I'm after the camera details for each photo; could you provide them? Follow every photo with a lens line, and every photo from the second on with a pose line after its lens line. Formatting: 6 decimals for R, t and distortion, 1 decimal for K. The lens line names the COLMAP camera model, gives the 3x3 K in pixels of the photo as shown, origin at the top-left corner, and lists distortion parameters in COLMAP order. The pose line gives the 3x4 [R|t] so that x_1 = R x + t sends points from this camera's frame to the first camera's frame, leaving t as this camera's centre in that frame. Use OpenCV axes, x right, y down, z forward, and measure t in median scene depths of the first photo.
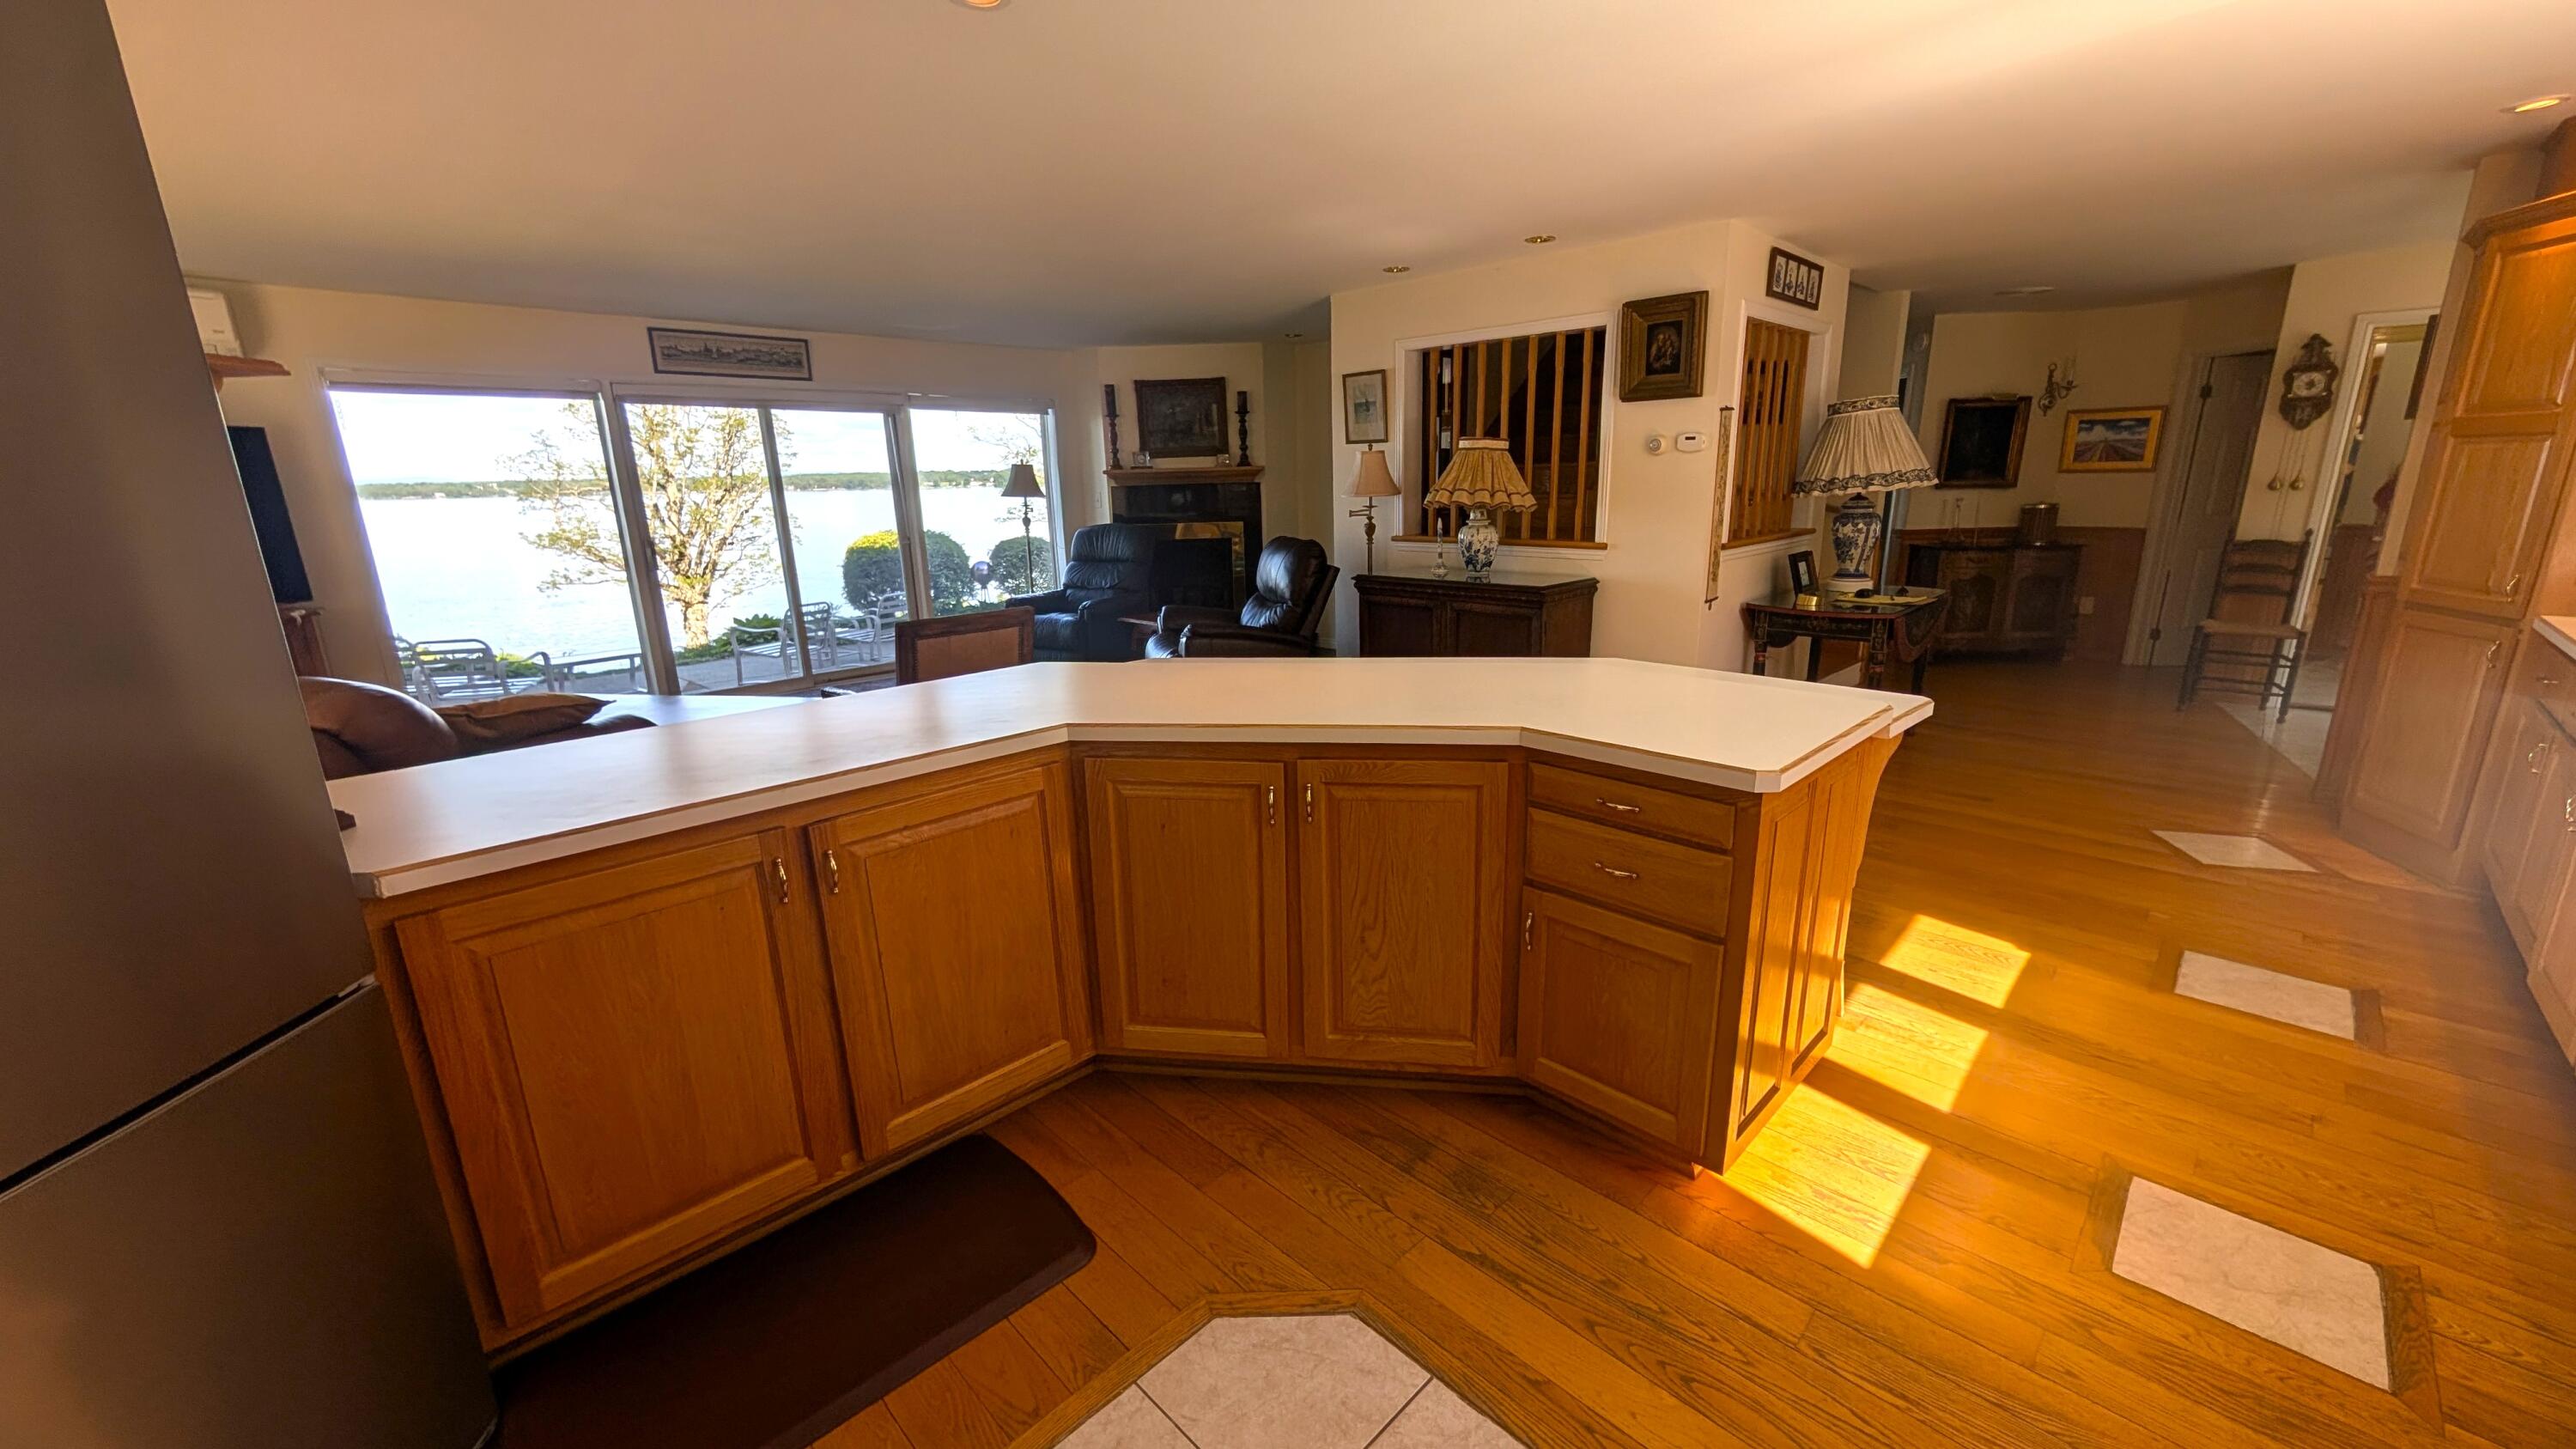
lens RADIAL K [[969.6, 0, 1287.6], [0, 969.6, 724.6], [0, 0, 1]] dist [-0.001377, -0.000010]
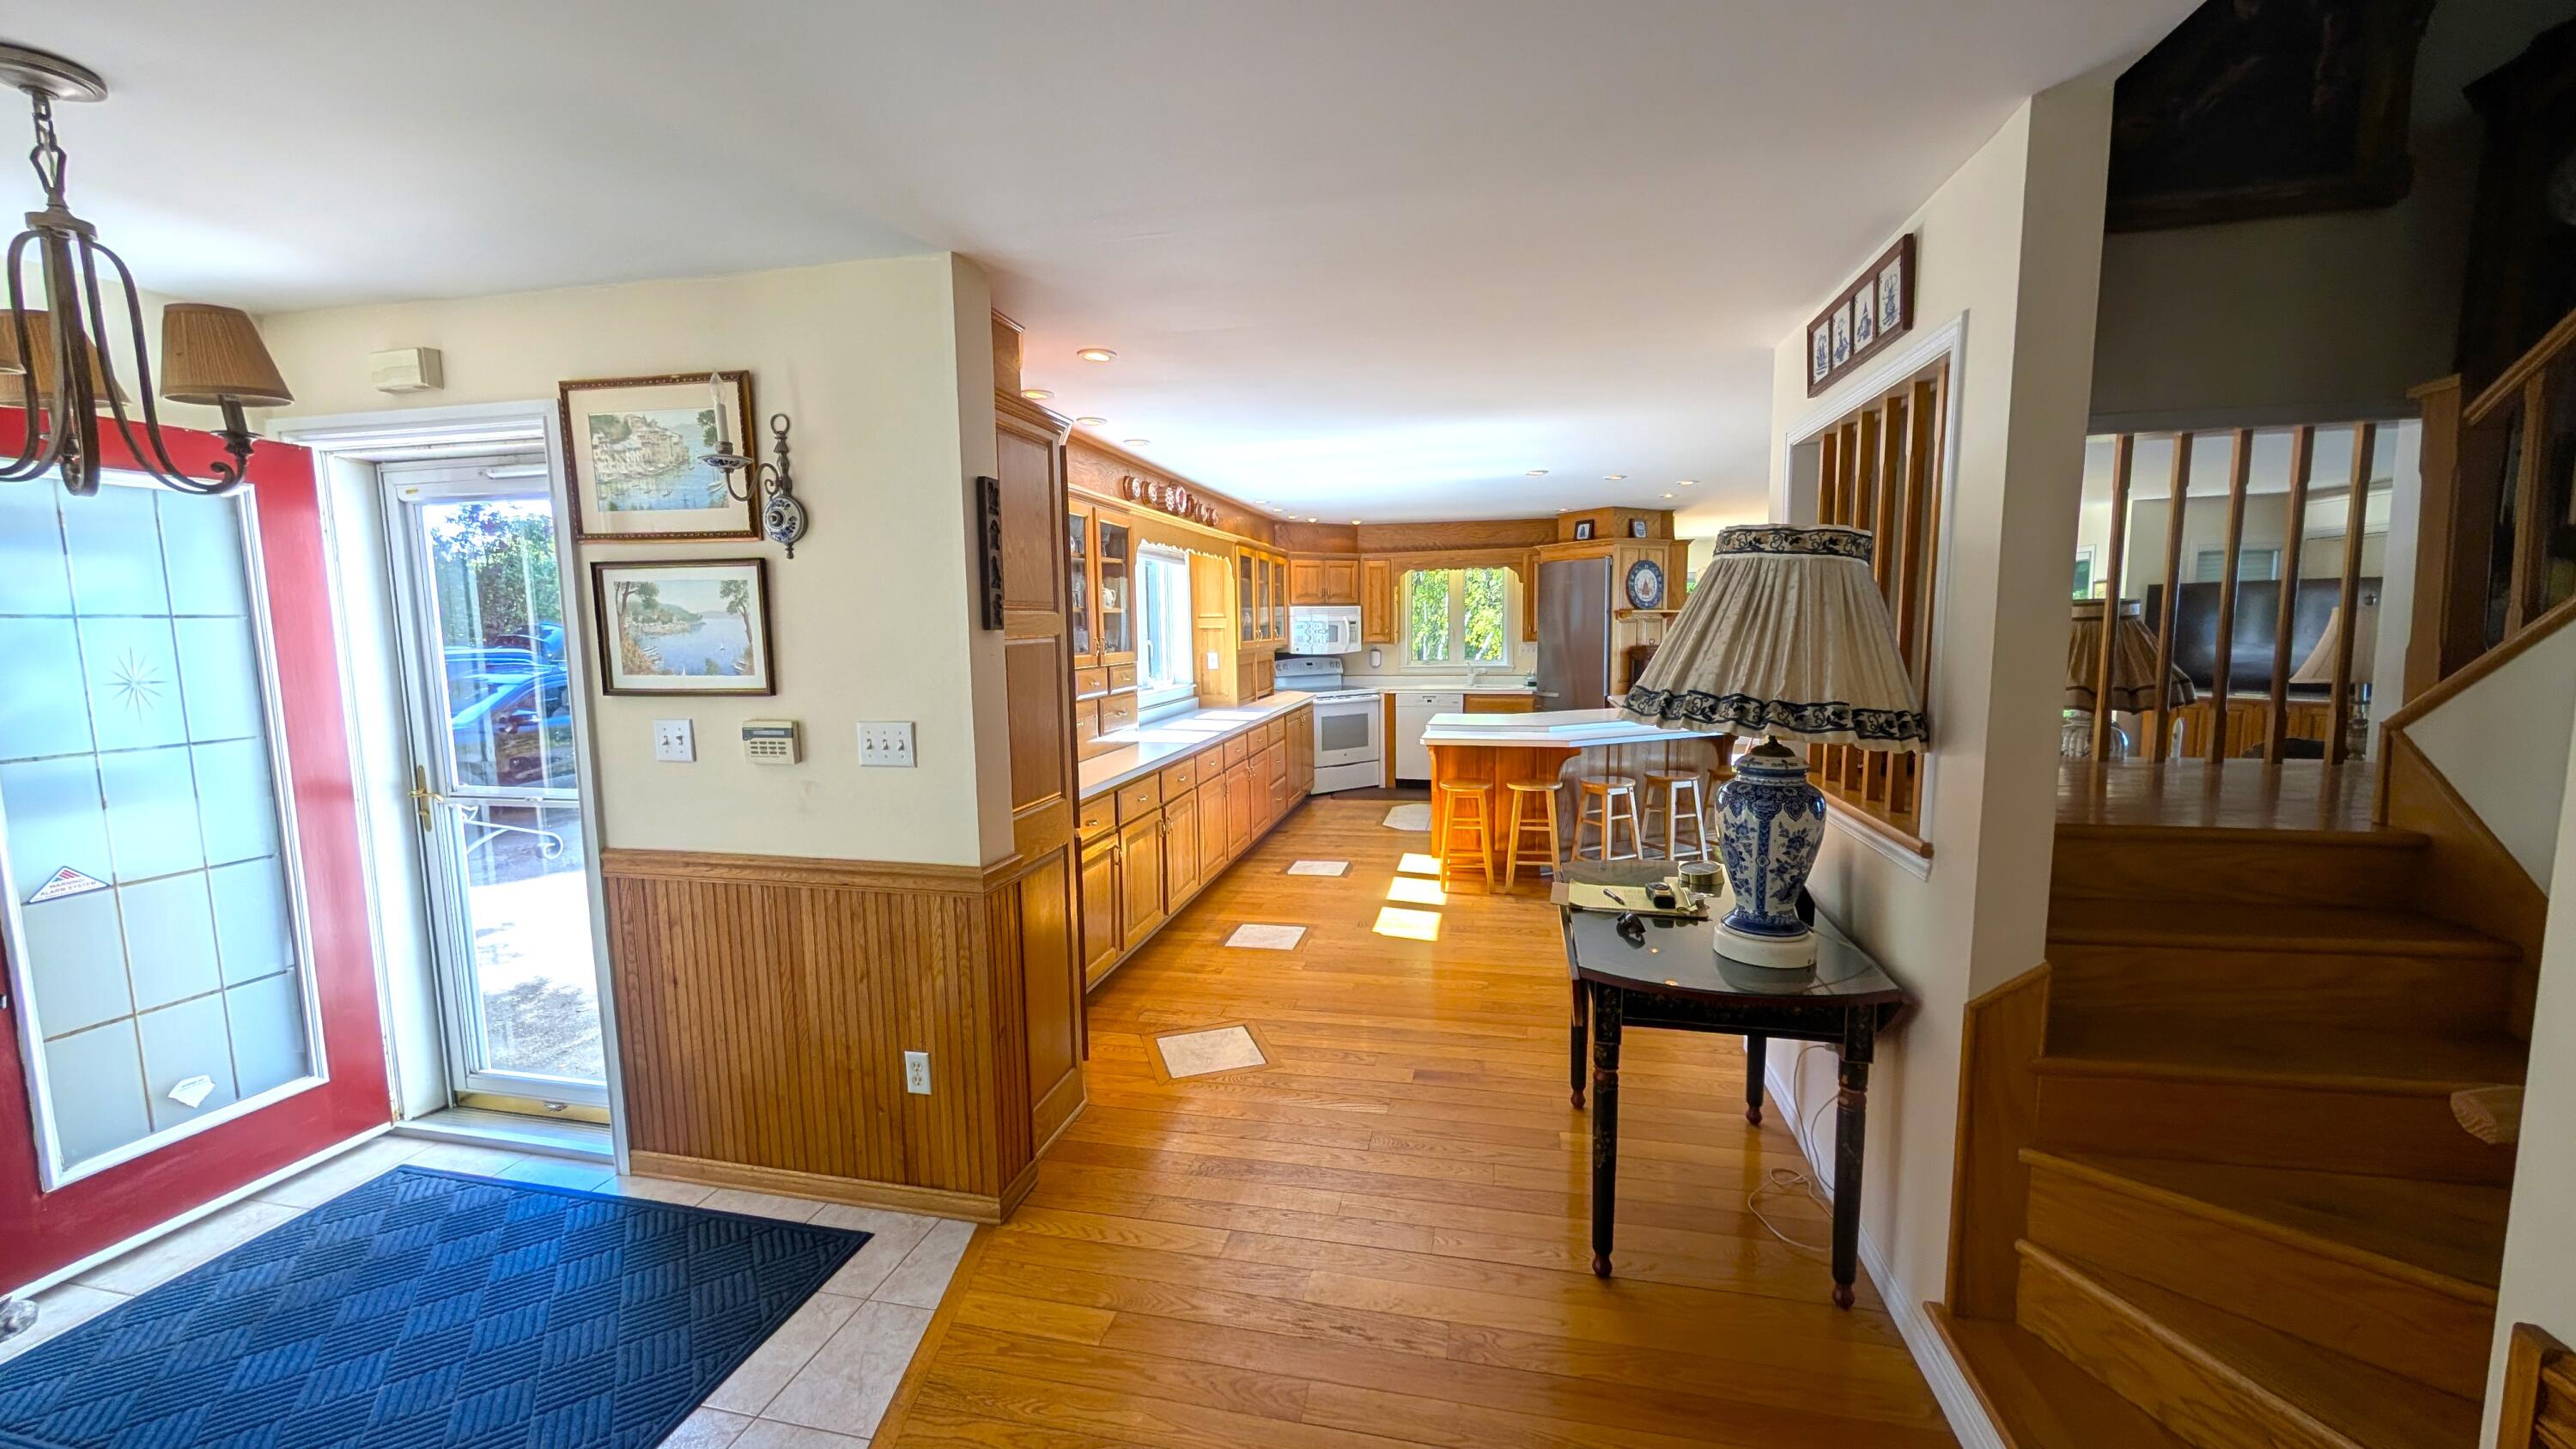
lens RADIAL K [[969.6, 0, 1287.5], [0, 969.6, 726.7], [0, 0, 1]] dist [-0.001377, -0.000010]
pose [[-0.843666, 0.088937, -0.529450, 1.637939], [-0.102196, 0.941547, 0.321008, -0.586134], [0.527051, 0.324931, -0.785262, 1.996418]]
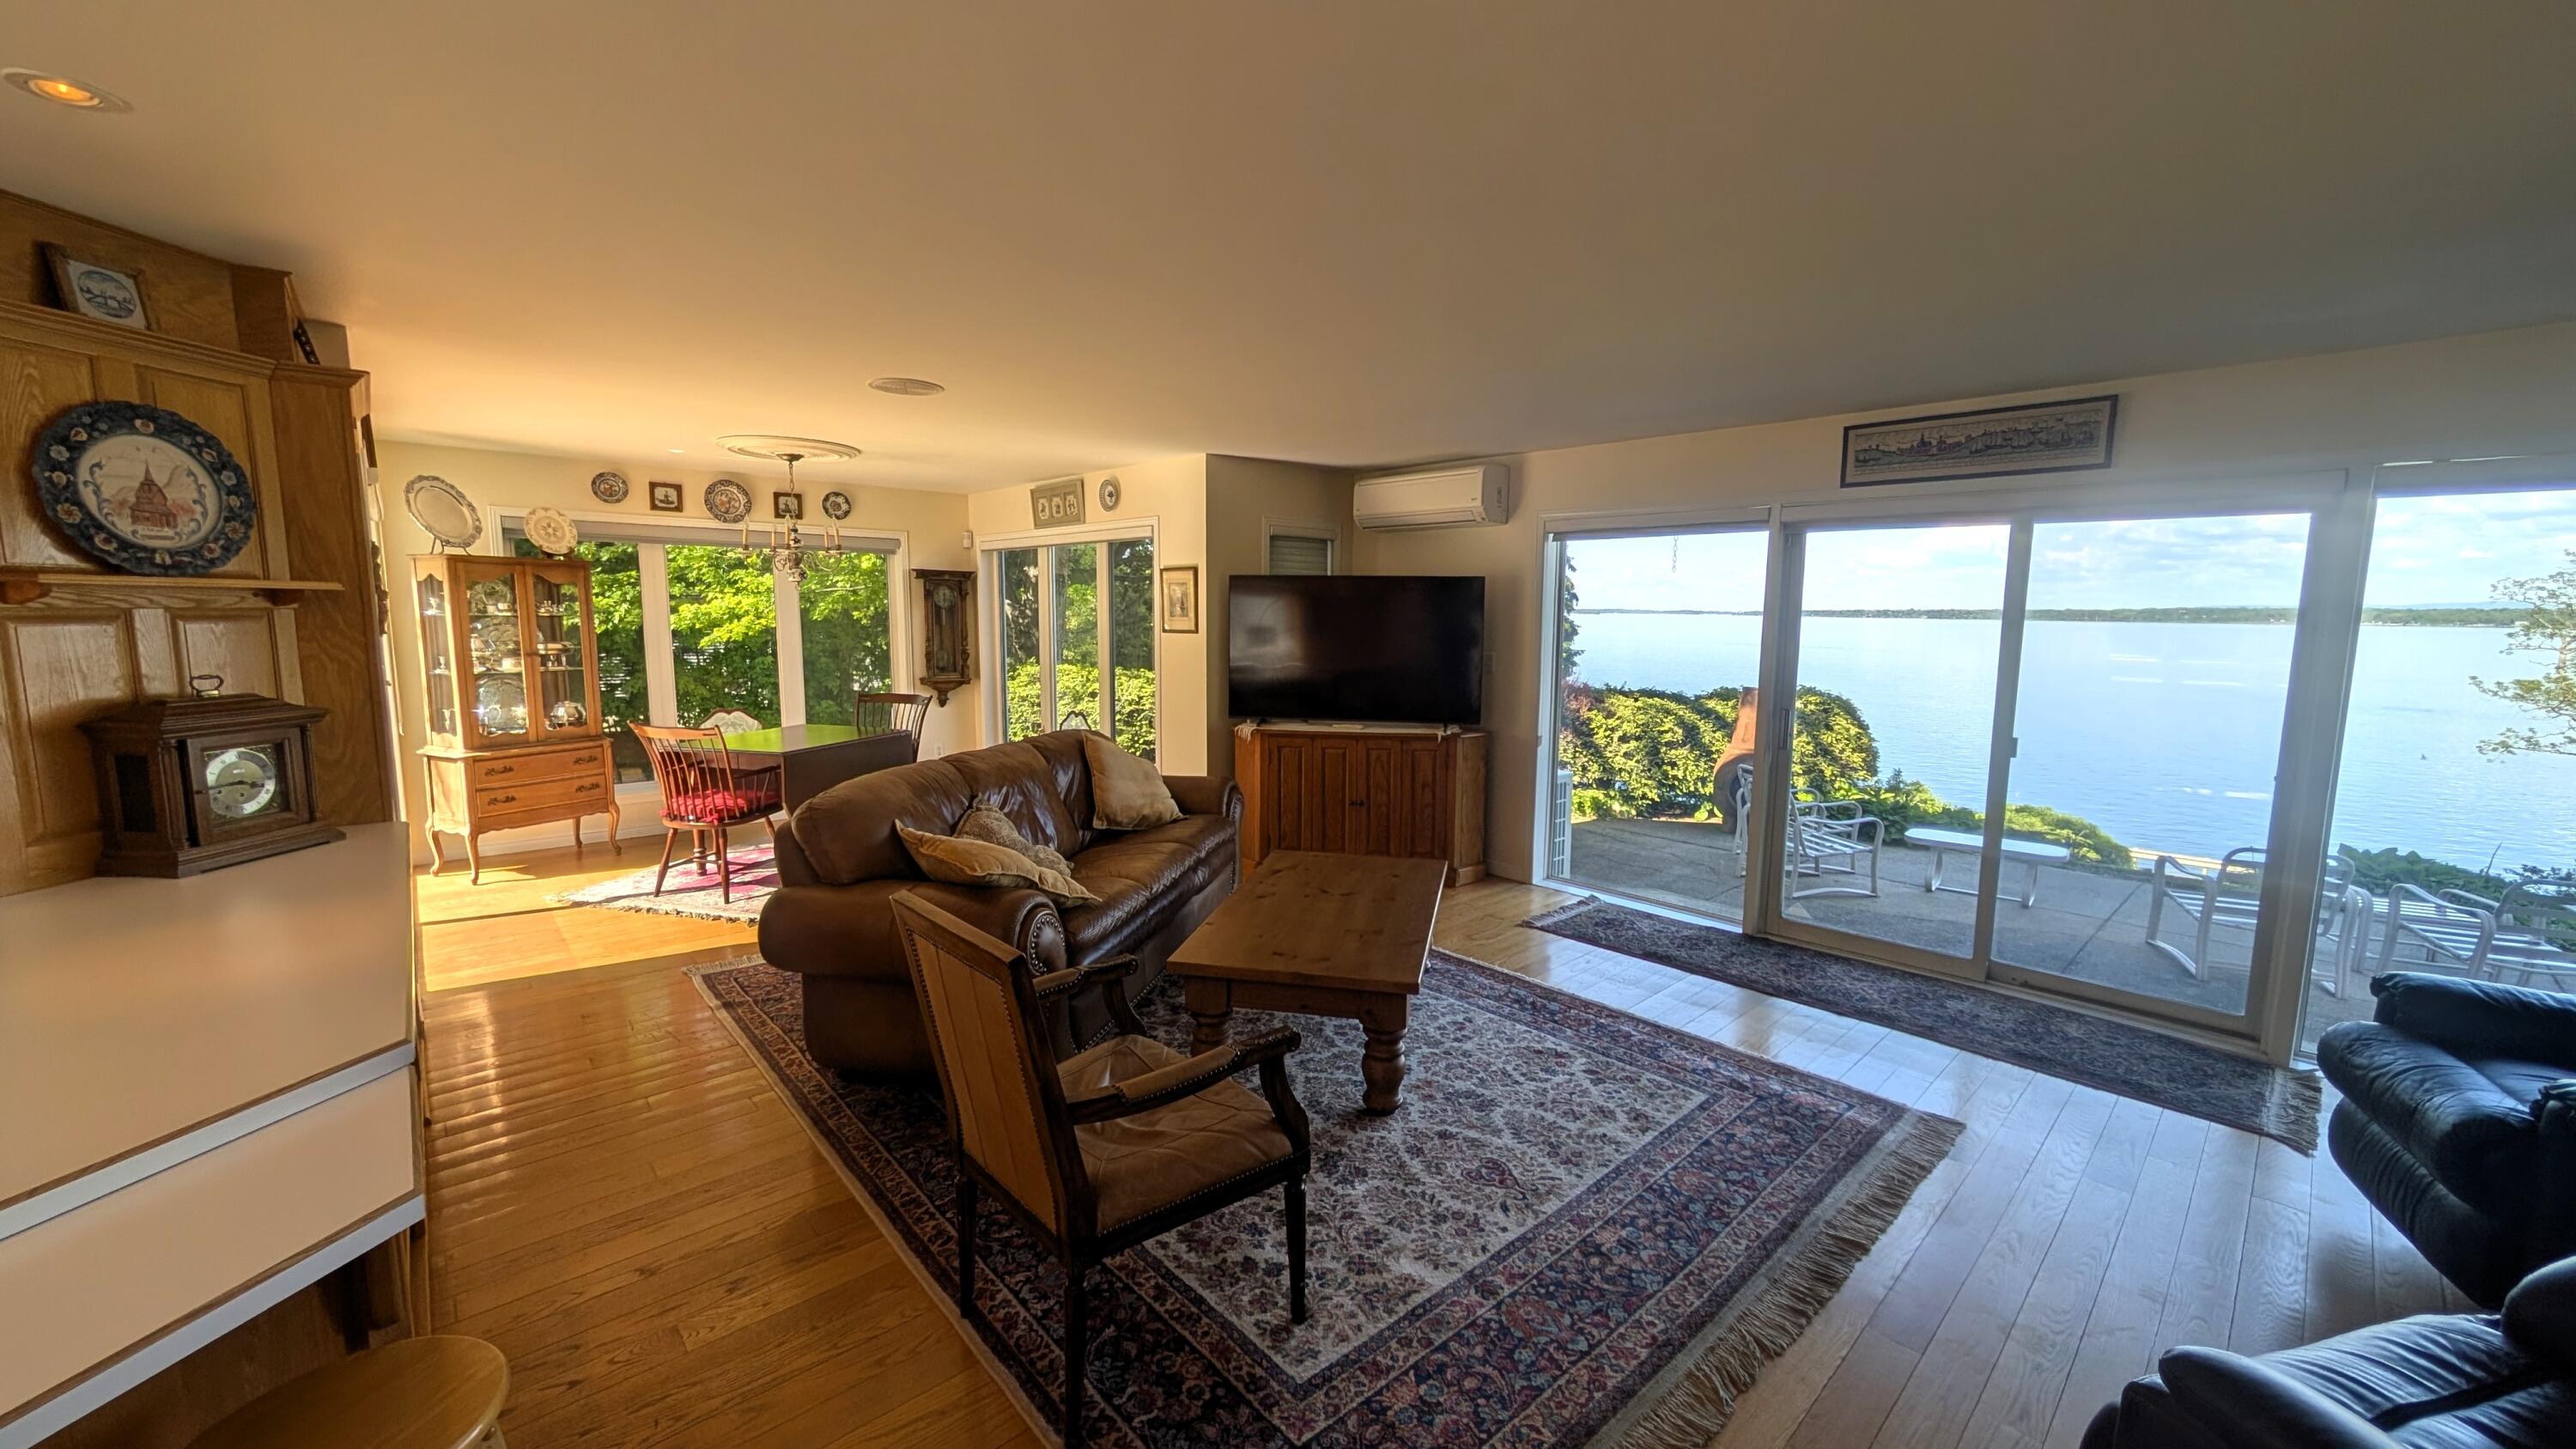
lens RADIAL K [[969.6, 0, 1294.4], [0, 969.6, 728.1], [0, 0, 1]] dist [-0.001377, -0.000010]
pose [[-0.032446, 0.139290, -0.989720, 0.181769], [-0.254929, 0.956335, 0.142949, -0.368694], [0.966415, 0.256947, 0.004480, 1.251303]]
